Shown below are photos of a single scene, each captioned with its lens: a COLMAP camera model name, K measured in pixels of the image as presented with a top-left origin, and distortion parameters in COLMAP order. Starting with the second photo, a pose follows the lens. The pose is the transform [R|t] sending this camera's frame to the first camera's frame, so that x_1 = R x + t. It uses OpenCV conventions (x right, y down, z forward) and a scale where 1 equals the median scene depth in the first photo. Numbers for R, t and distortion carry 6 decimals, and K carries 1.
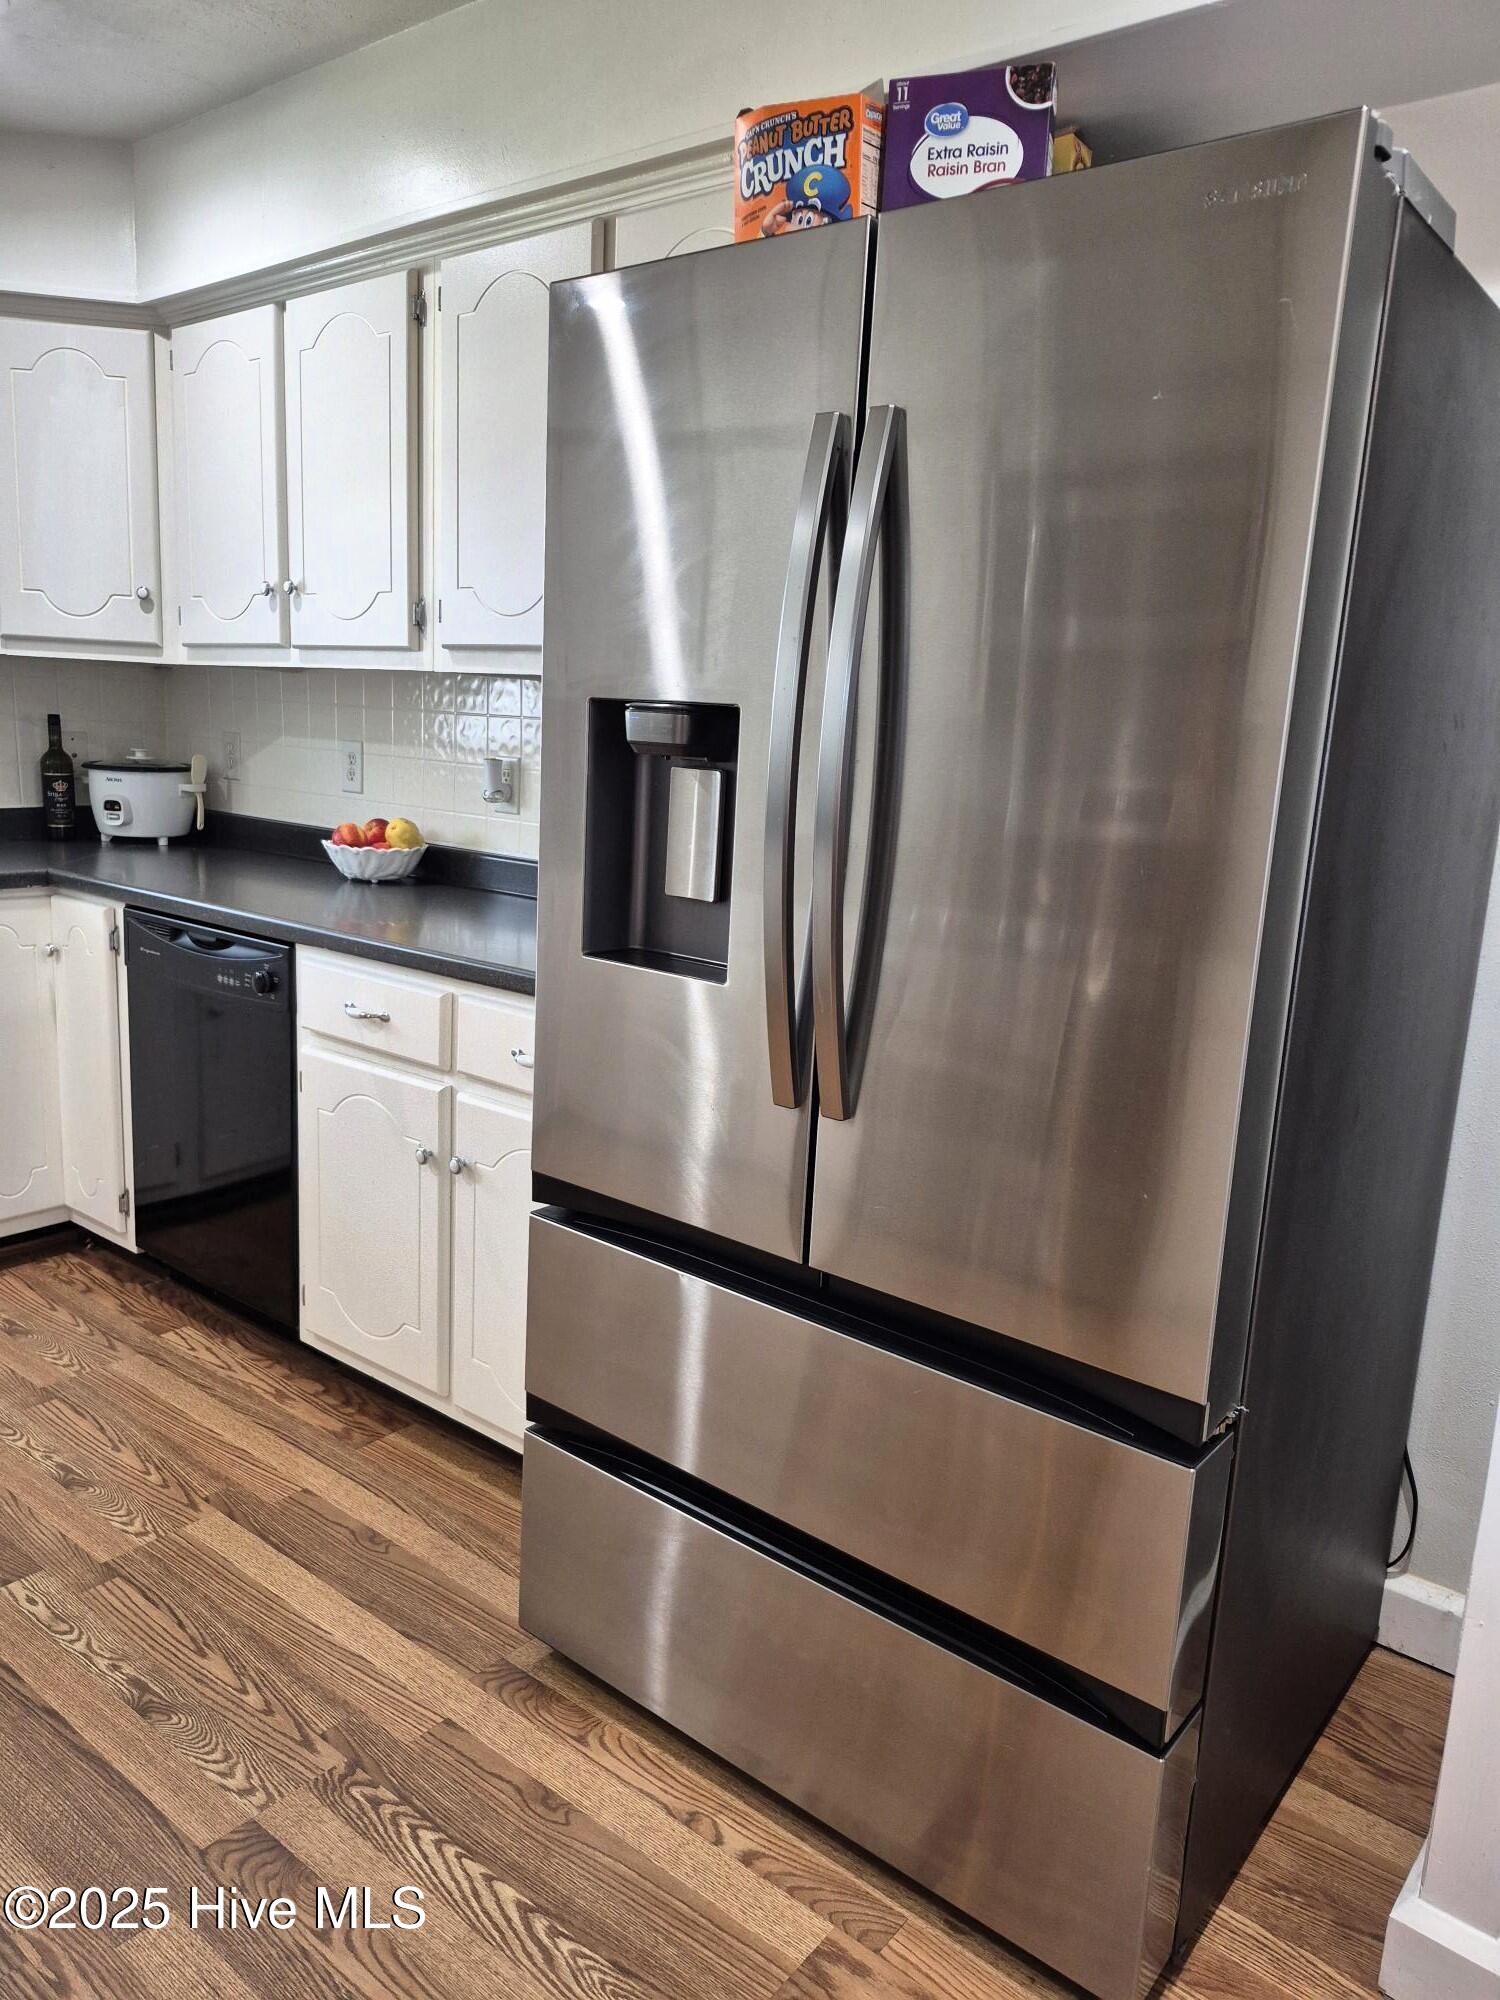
lens RADIAL K [[1385.4, 0, 761.1], [0, 1385.4, 993.1], [0, 0, 1]] dist [0.108302, -0.149343]
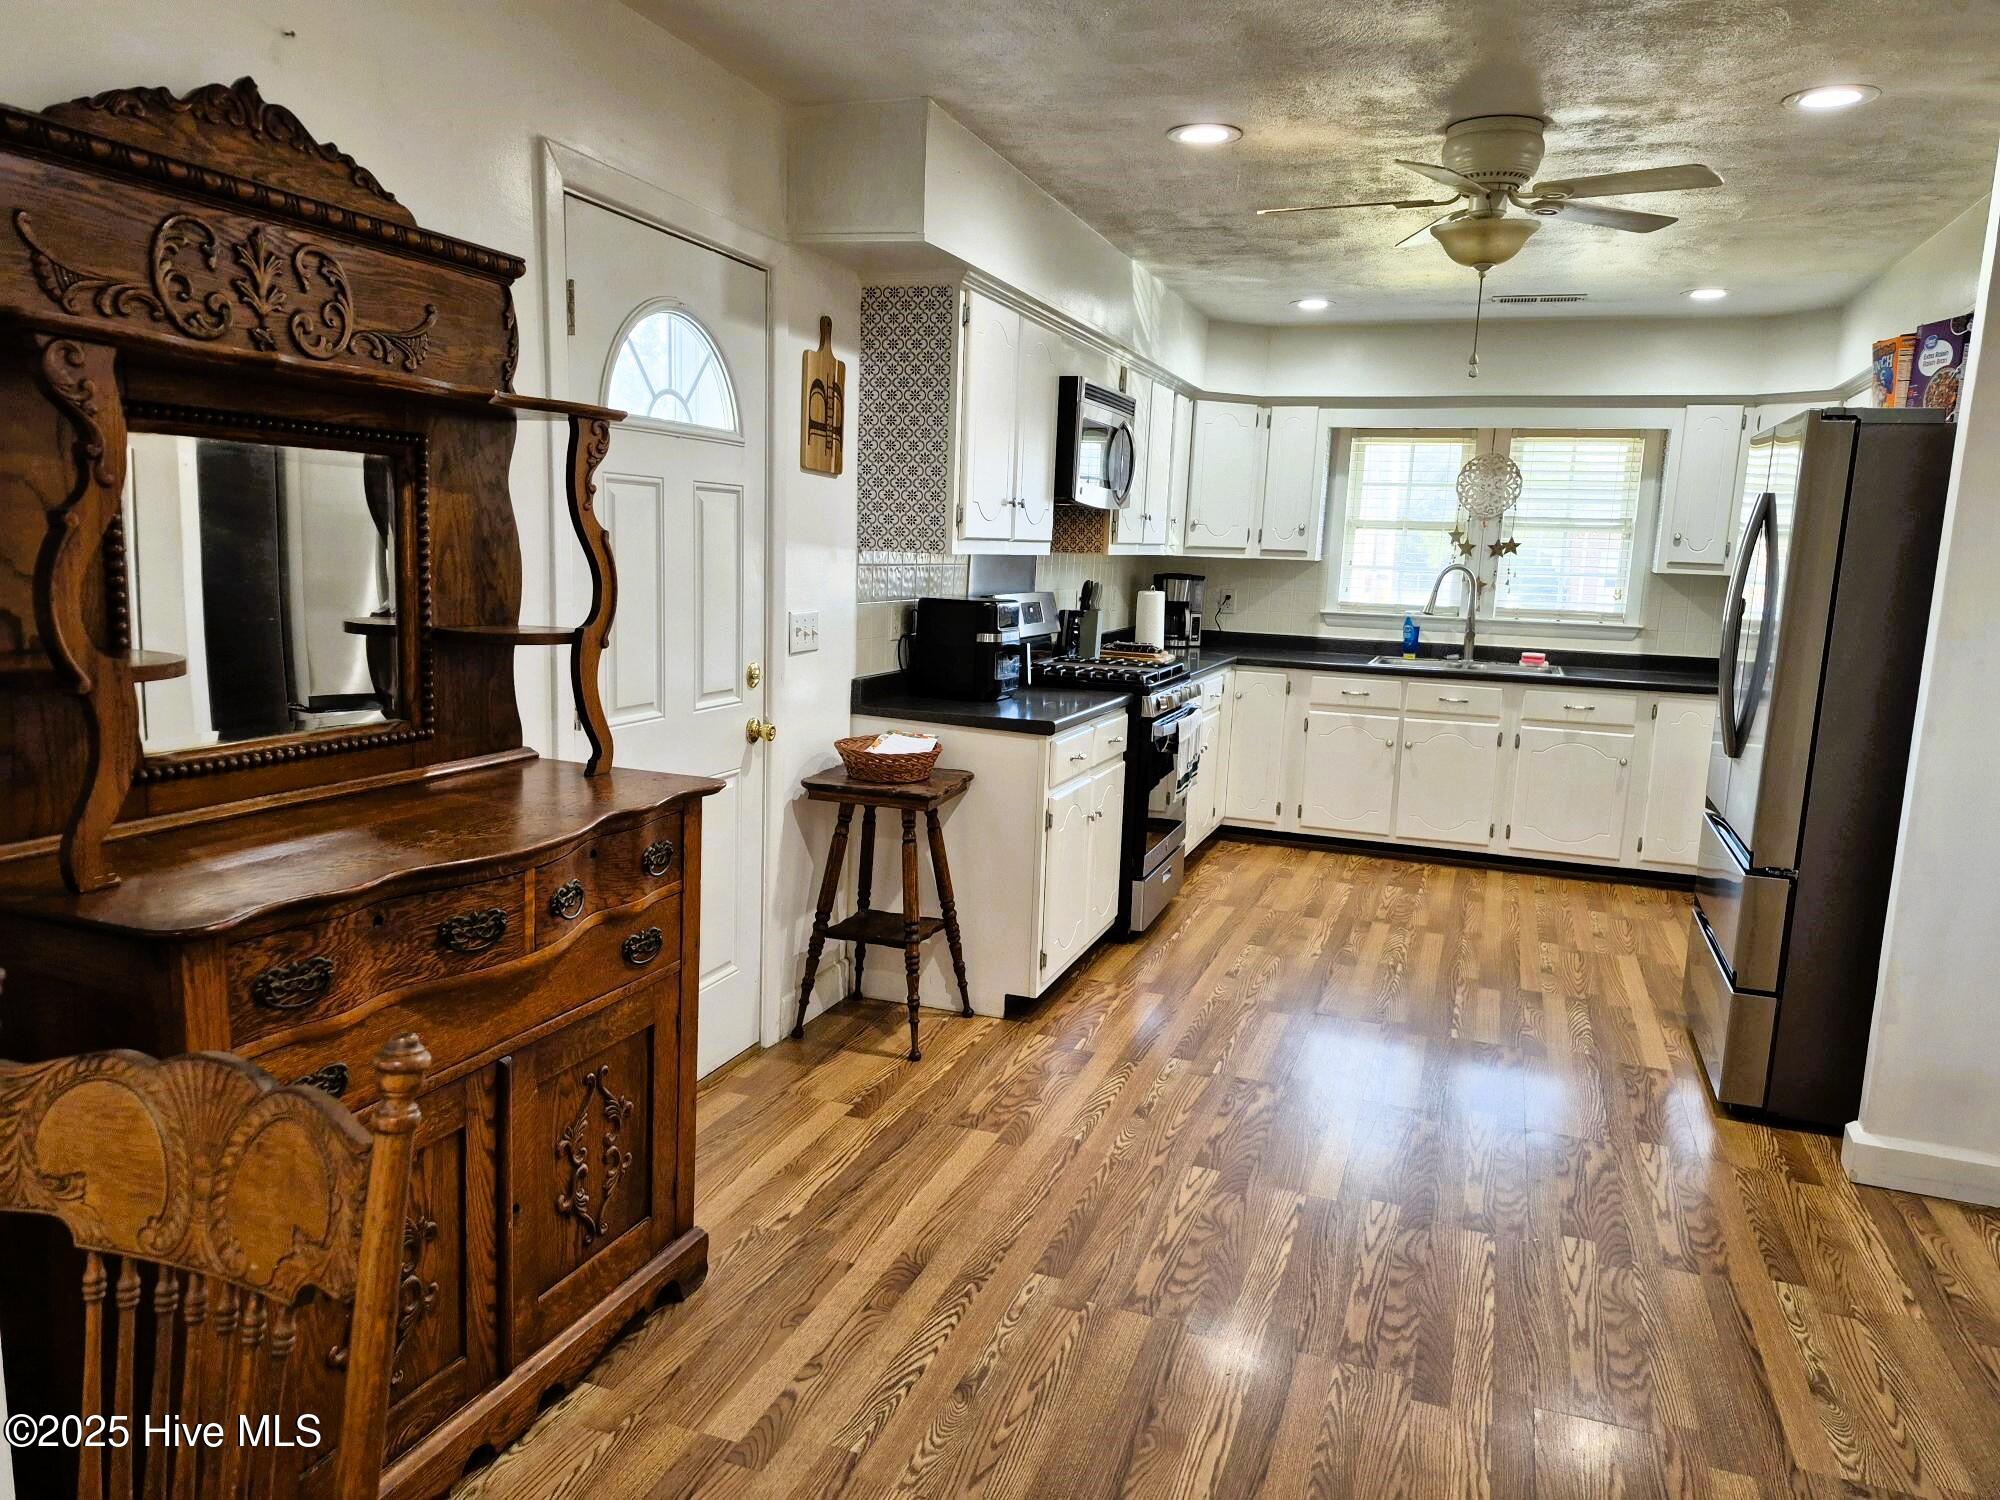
lens RADIAL K [[1400.6, 0, 994.9], [0, 1400.6, 749.2], [0, 0, 1]] dist [0.145364, -0.237425]
pose [[0.316845, 0.102862, -0.942883, 1.237431], [-0.199777, 0.979038, 0.039674, 0.140744], [0.927199, 0.175796, 0.330753, -0.662263]]
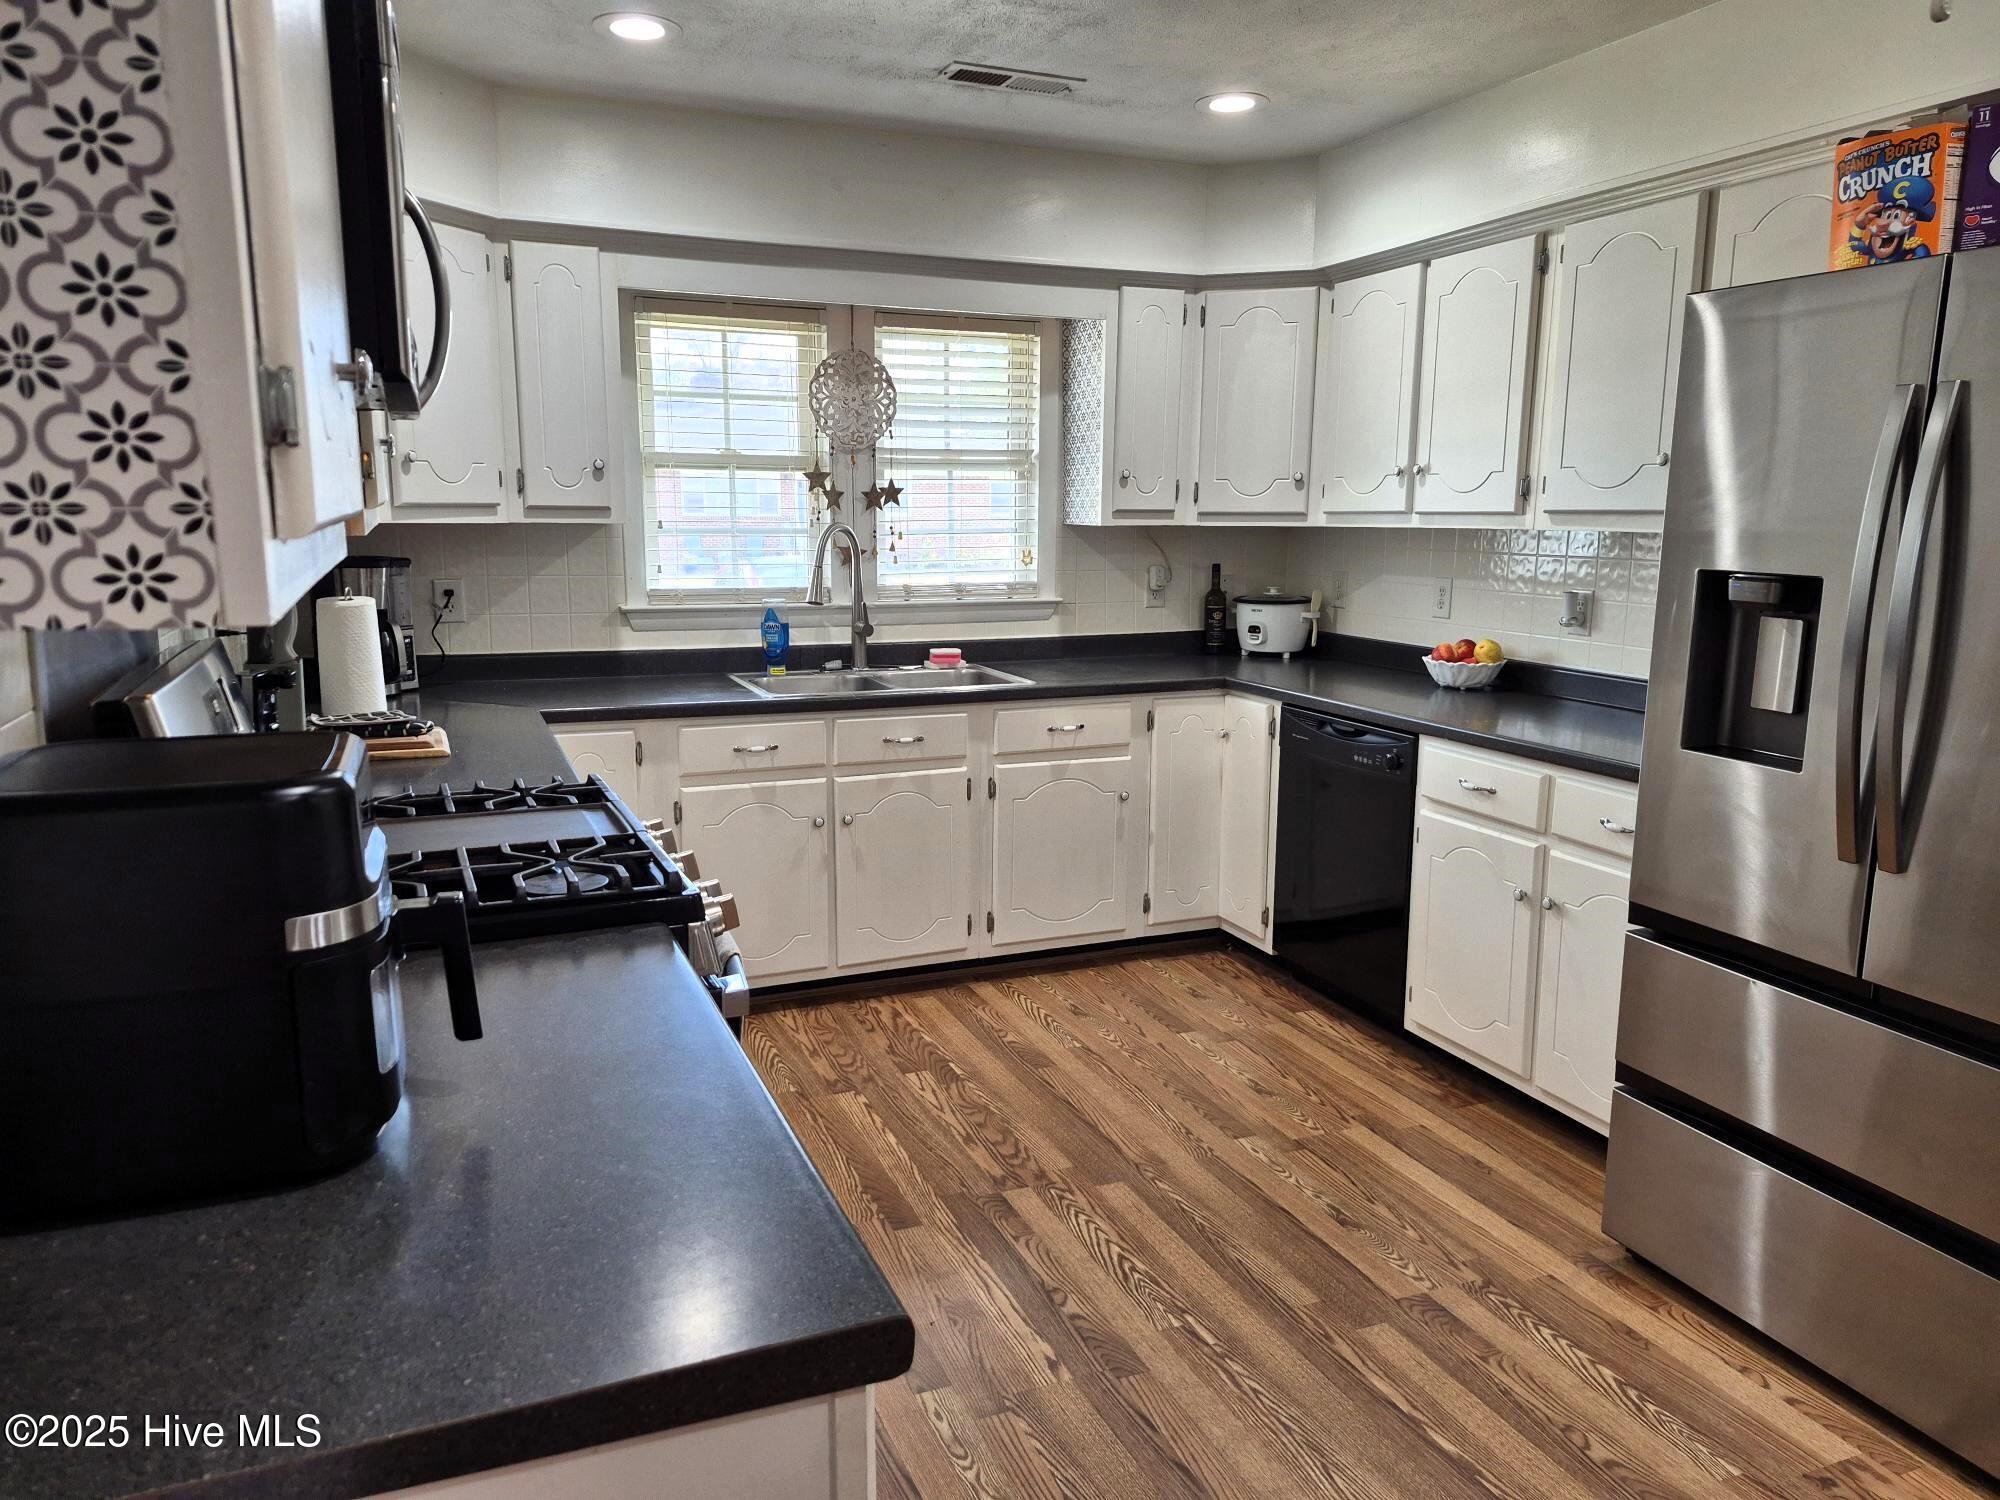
lens RADIAL K [[1385.4, 0, 990.1], [0, 1385.4, 746.5], [0, 0, 1]] dist [0.108302, -0.149343]
pose [[0.869283, 0.040068, -0.492688, -0.022295], [-0.055311, 0.998334, -0.016400, 0.021908], [0.491211, 0.041507, 0.870051, -0.398115]]
